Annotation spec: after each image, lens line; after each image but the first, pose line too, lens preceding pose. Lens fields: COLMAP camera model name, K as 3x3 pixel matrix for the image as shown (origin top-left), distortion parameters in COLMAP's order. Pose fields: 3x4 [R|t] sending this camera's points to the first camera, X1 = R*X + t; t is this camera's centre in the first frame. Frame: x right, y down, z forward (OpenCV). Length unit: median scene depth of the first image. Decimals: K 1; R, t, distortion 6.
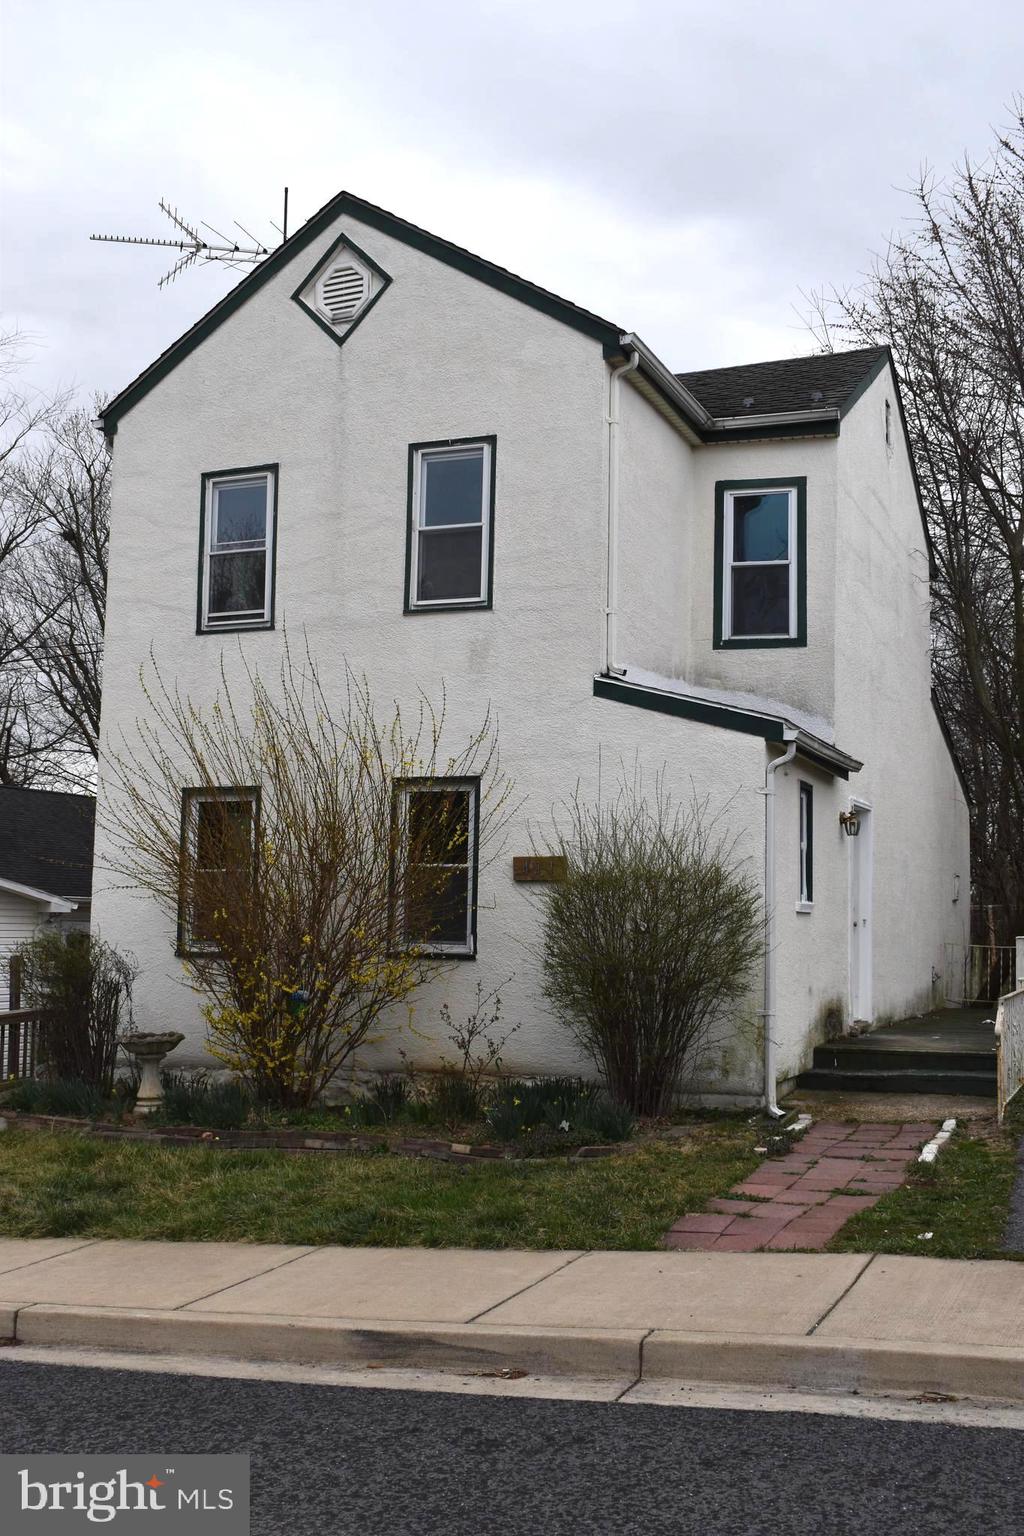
lens RADIAL K [[1642.7, 0, 512.0], [0, 1642.7, 768.0], [0, 0, 1]] dist [-0.082624, -0.002499]
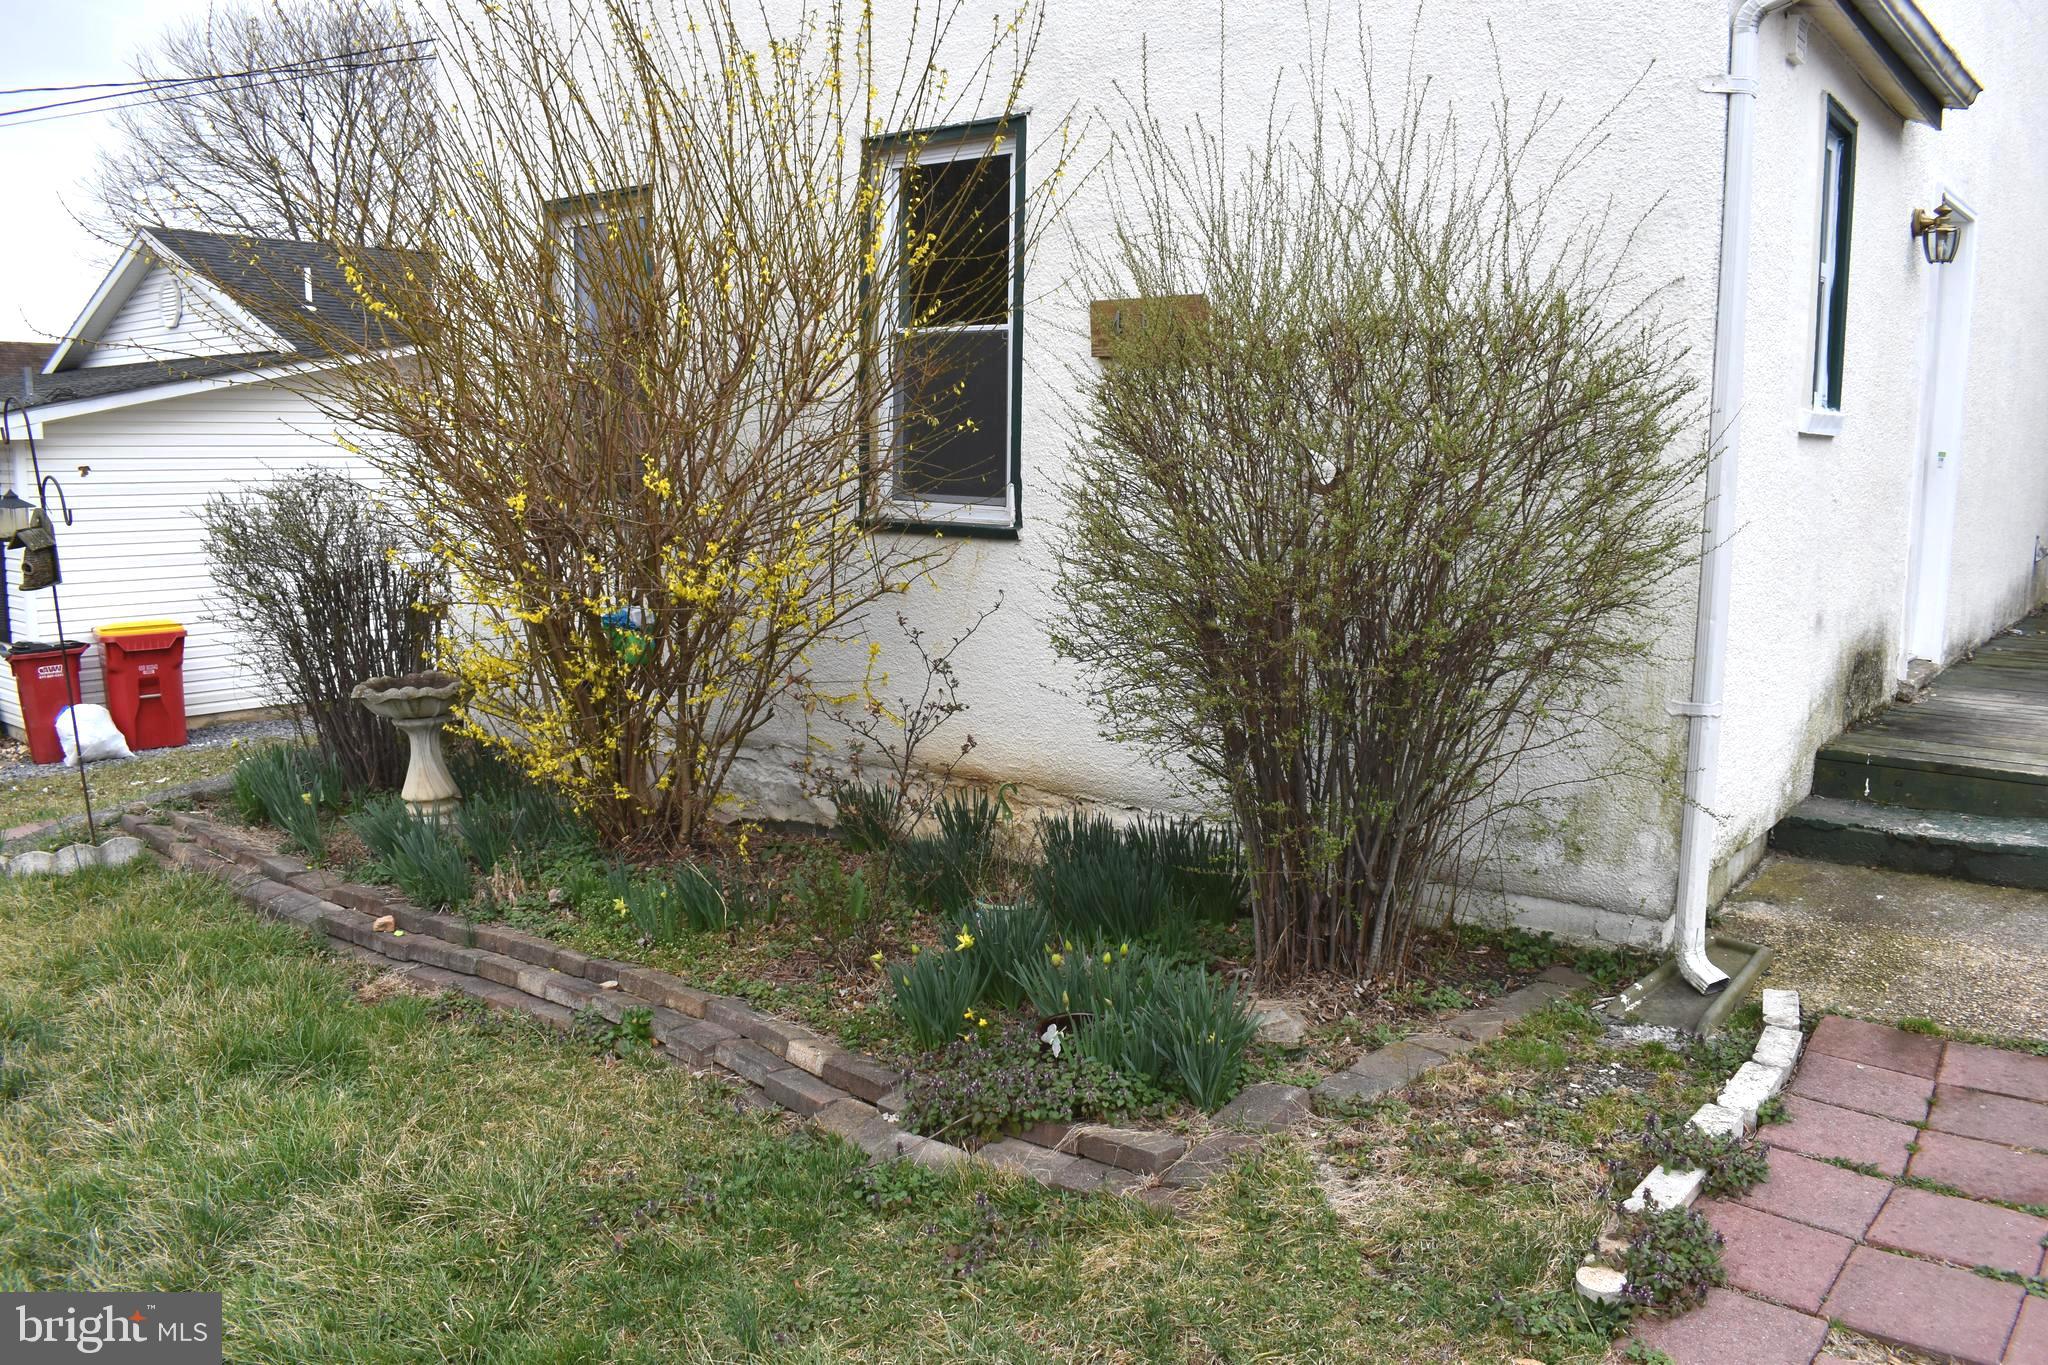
lens RADIAL K [[1603.2, 0, 1024.0], [0, 1603.2, 682.5], [0, 0, 1]] dist [-0.091283, 0.008740]
pose [[0.961995, 0.036905, -0.270563, 0.097811], [0.028986, 0.971426, 0.235565, 0.051680], [0.271525, -0.234455, 0.933437, 0.580623]]
